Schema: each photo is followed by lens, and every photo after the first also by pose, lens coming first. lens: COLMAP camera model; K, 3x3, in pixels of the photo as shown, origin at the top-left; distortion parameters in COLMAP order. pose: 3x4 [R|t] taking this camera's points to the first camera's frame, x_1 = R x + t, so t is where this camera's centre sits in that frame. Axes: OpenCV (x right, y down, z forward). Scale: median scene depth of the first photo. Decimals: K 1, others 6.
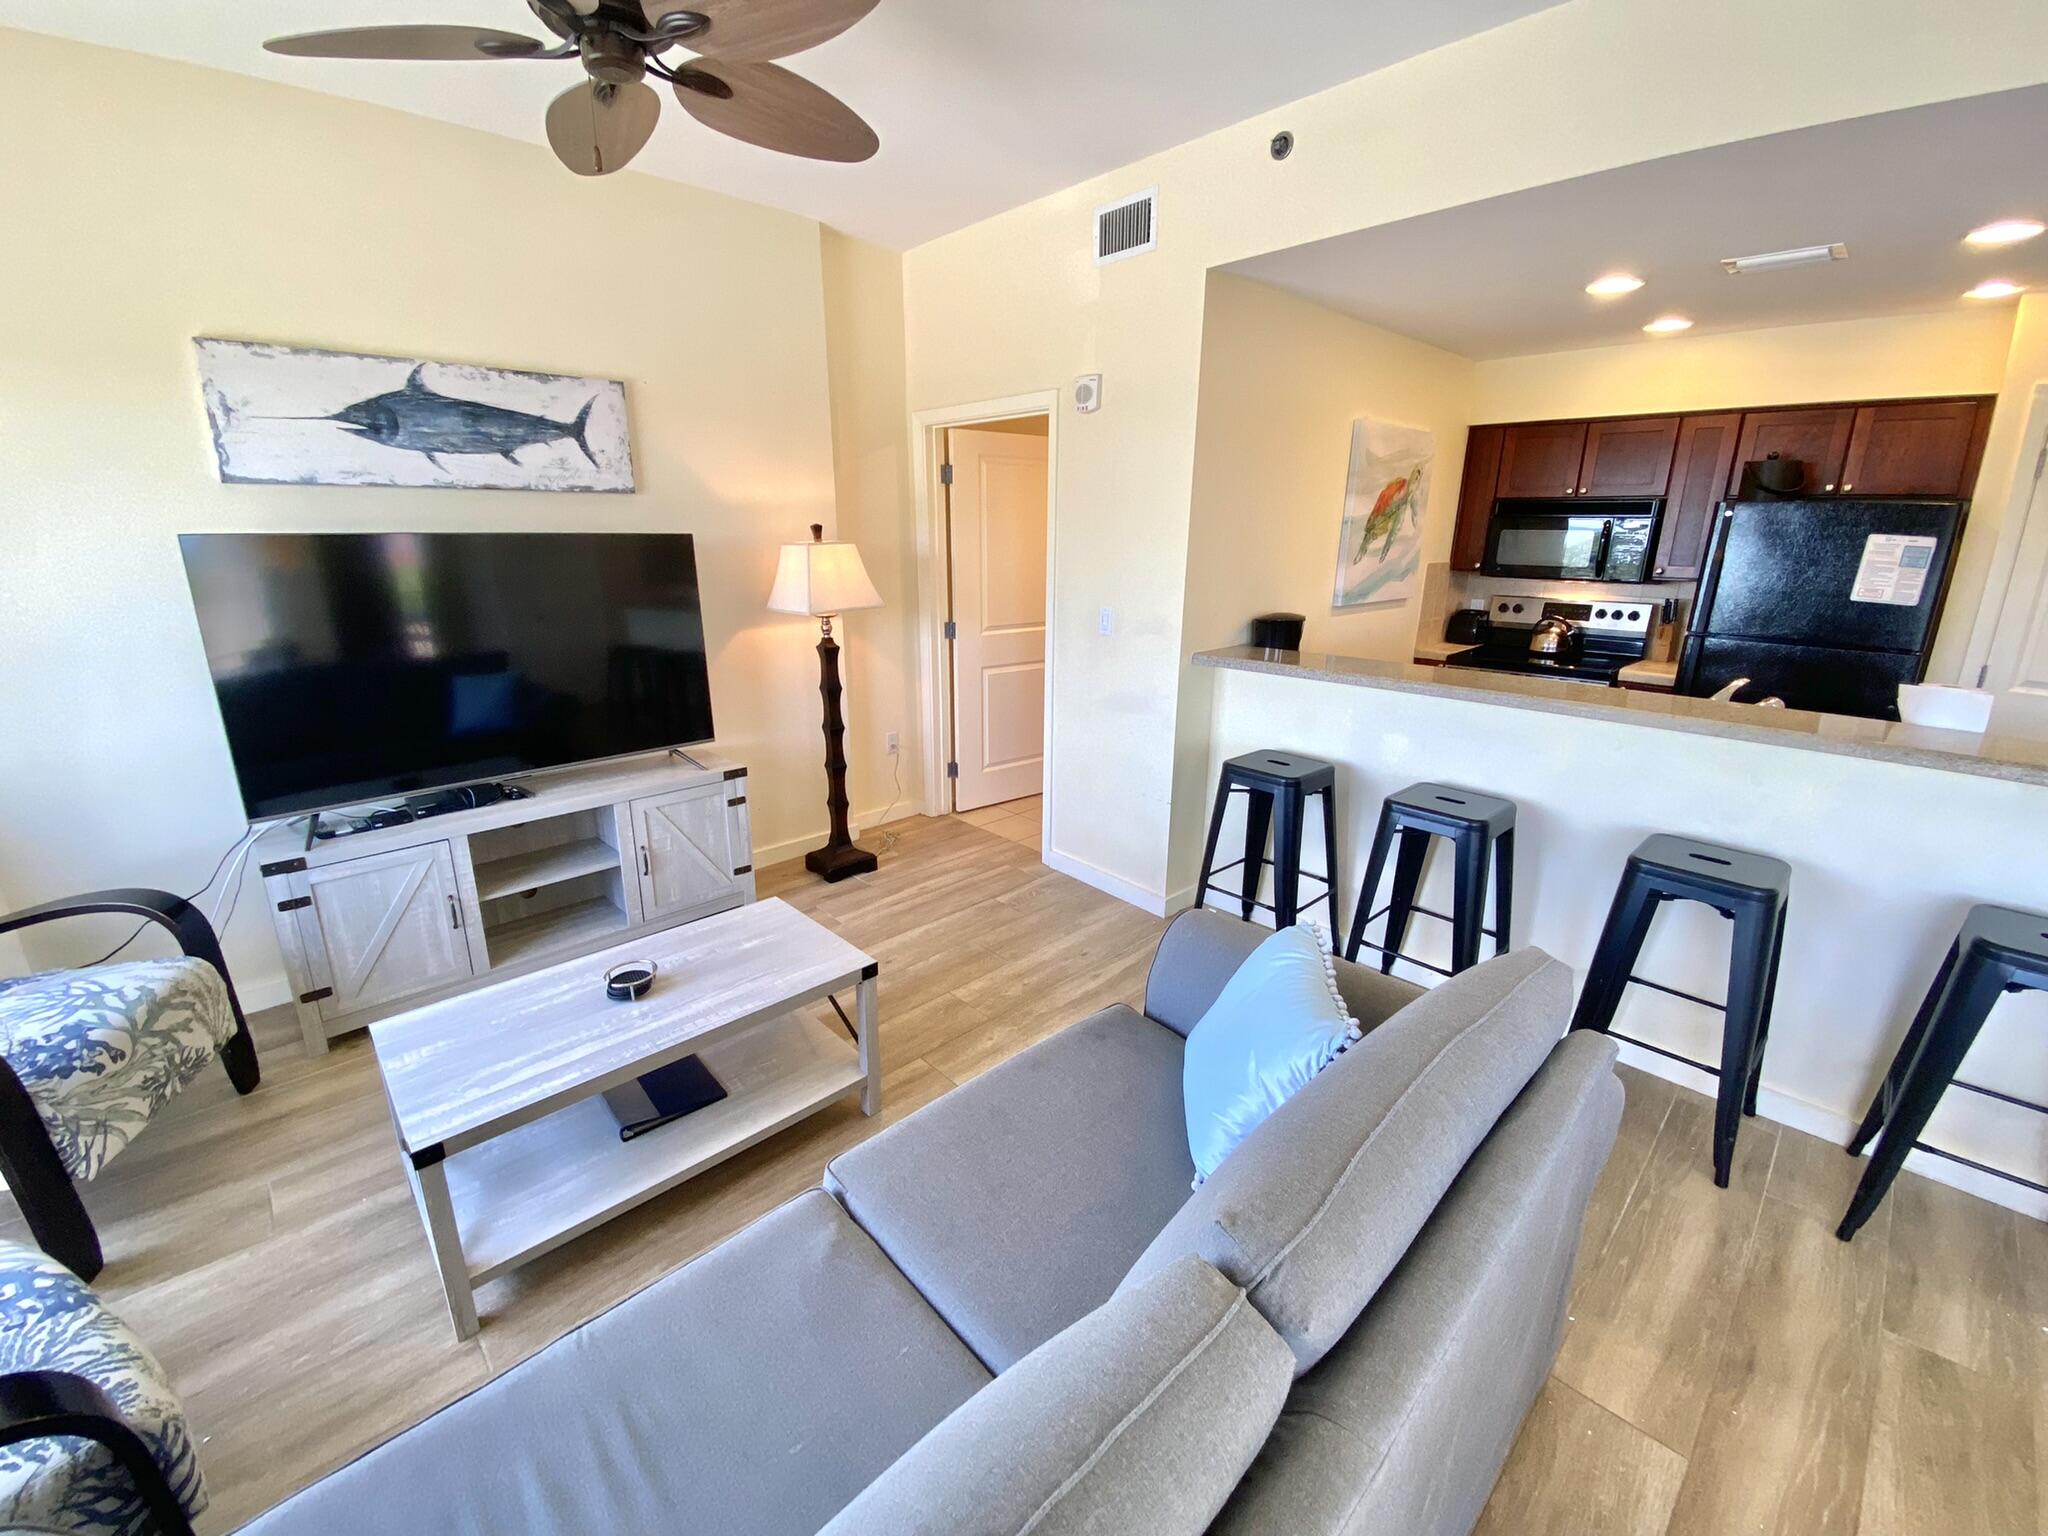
lens RADIAL K [[829.0, 0, 1028.8], [0, 829.0, 761.2], [0, 0, 1]] dist [-0.015362, -0.002119]
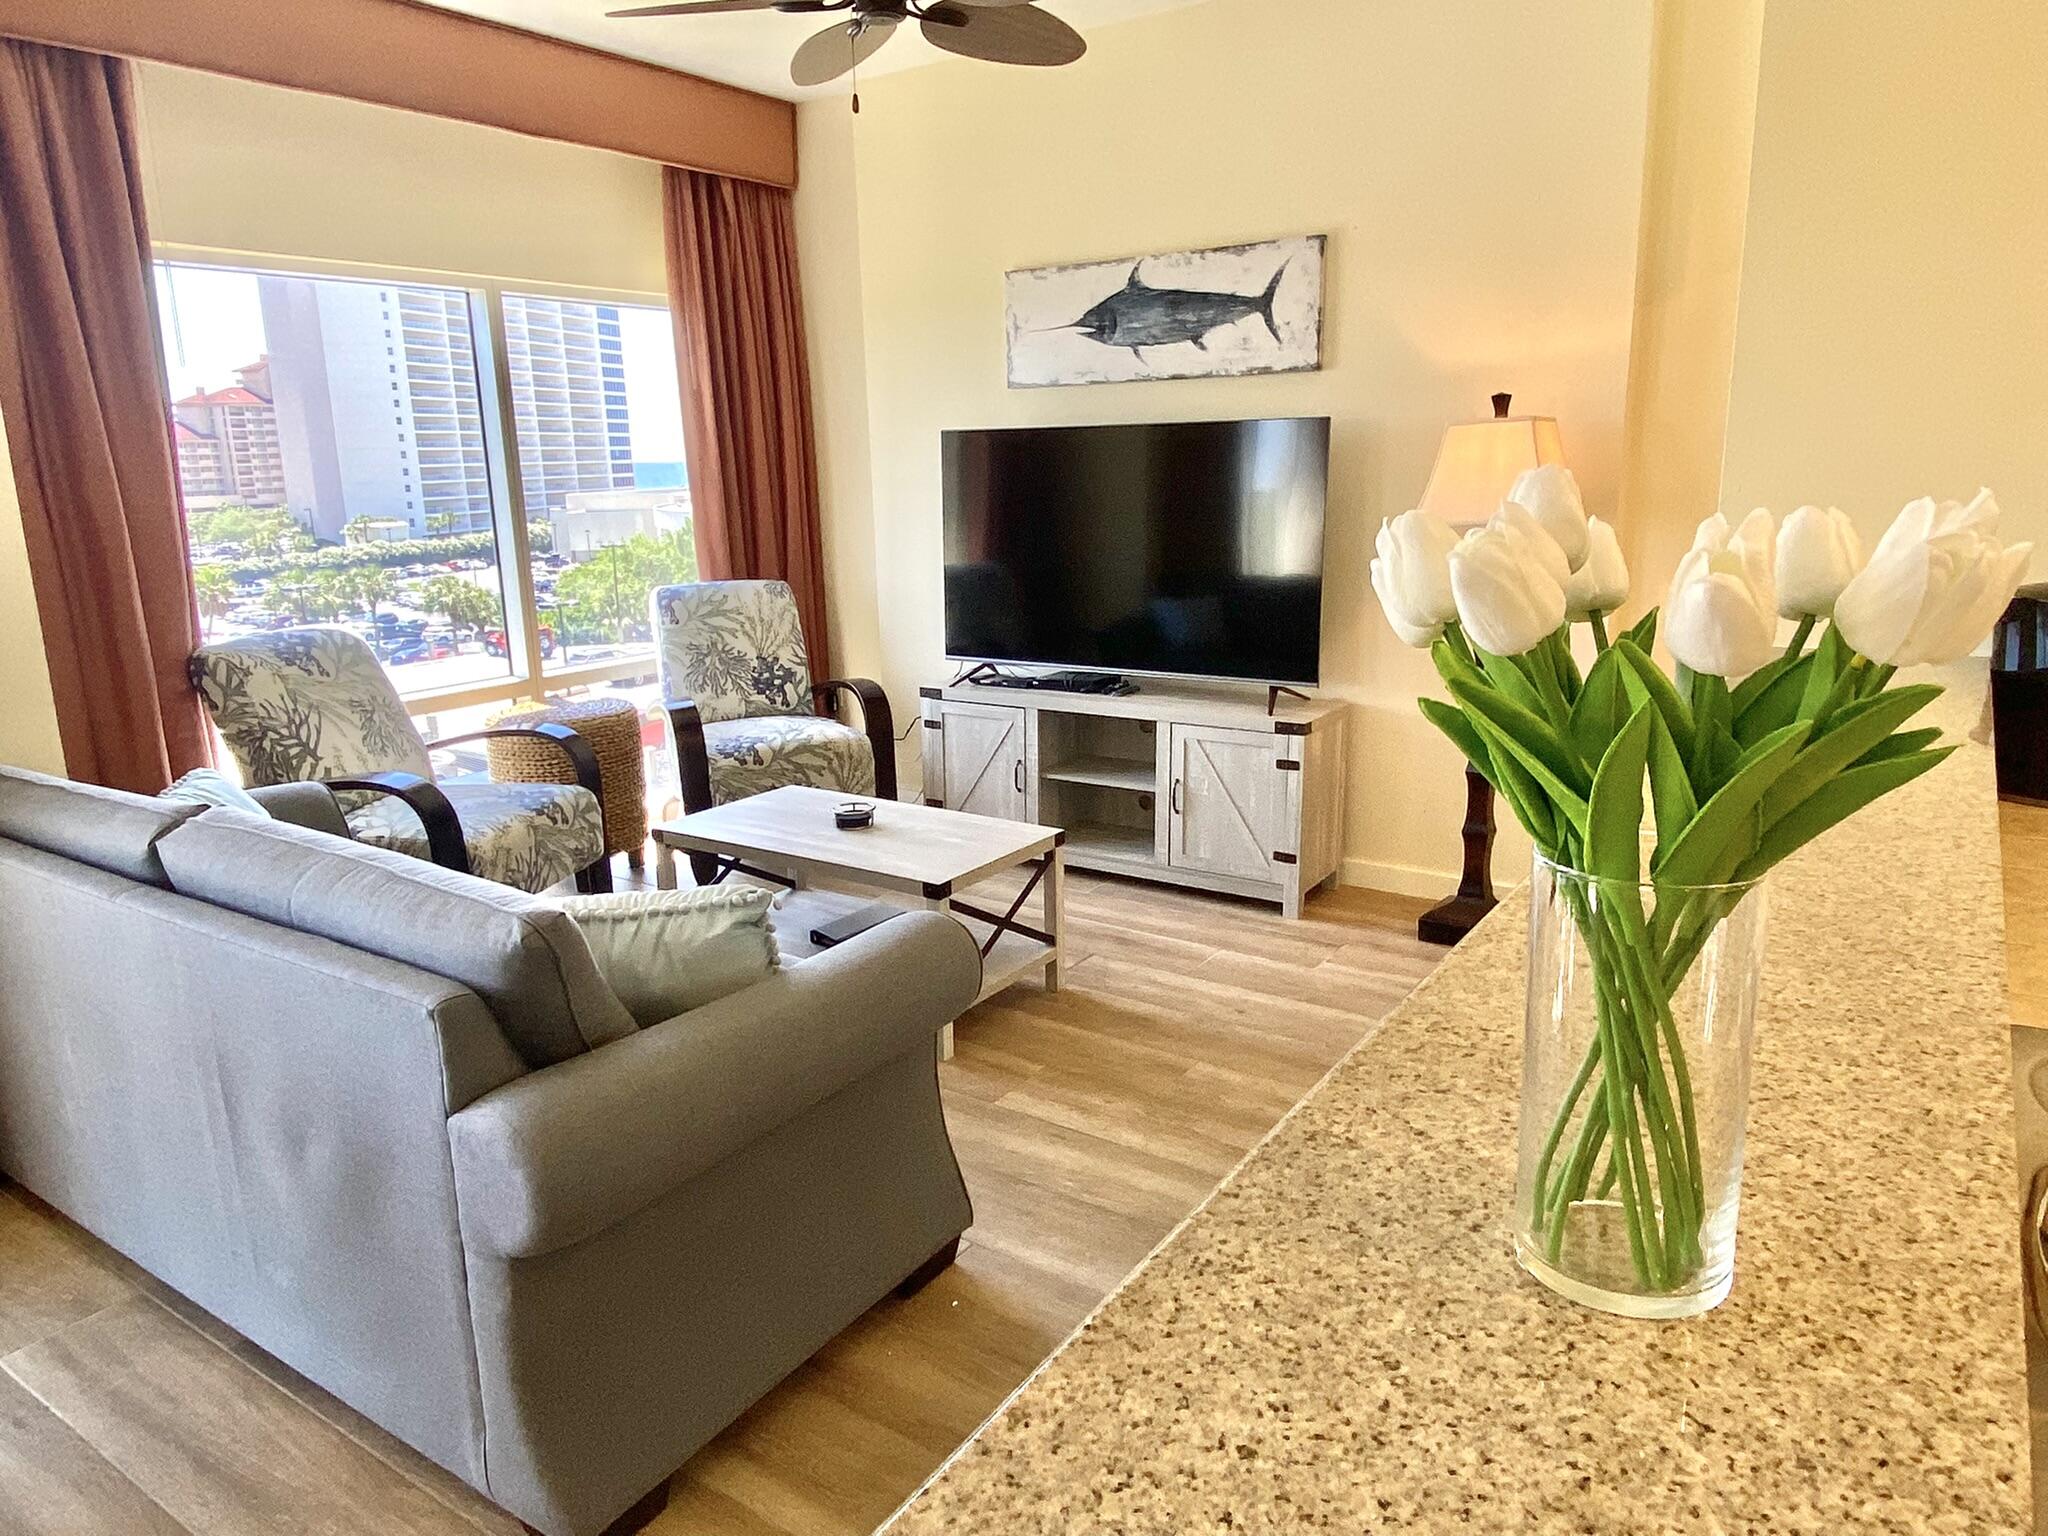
lens RADIAL K [[1318.2, 0, 1022.4], [0, 1318.2, 759.9], [0, 0, 1]] dist [0.033793, -0.001129]
pose [[0.204858, 0.204528, -0.957184, 0.911779], [-0.245747, 0.957347, 0.151968, -0.096727], [0.947439, 0.204094, 0.246383, 0.552806]]
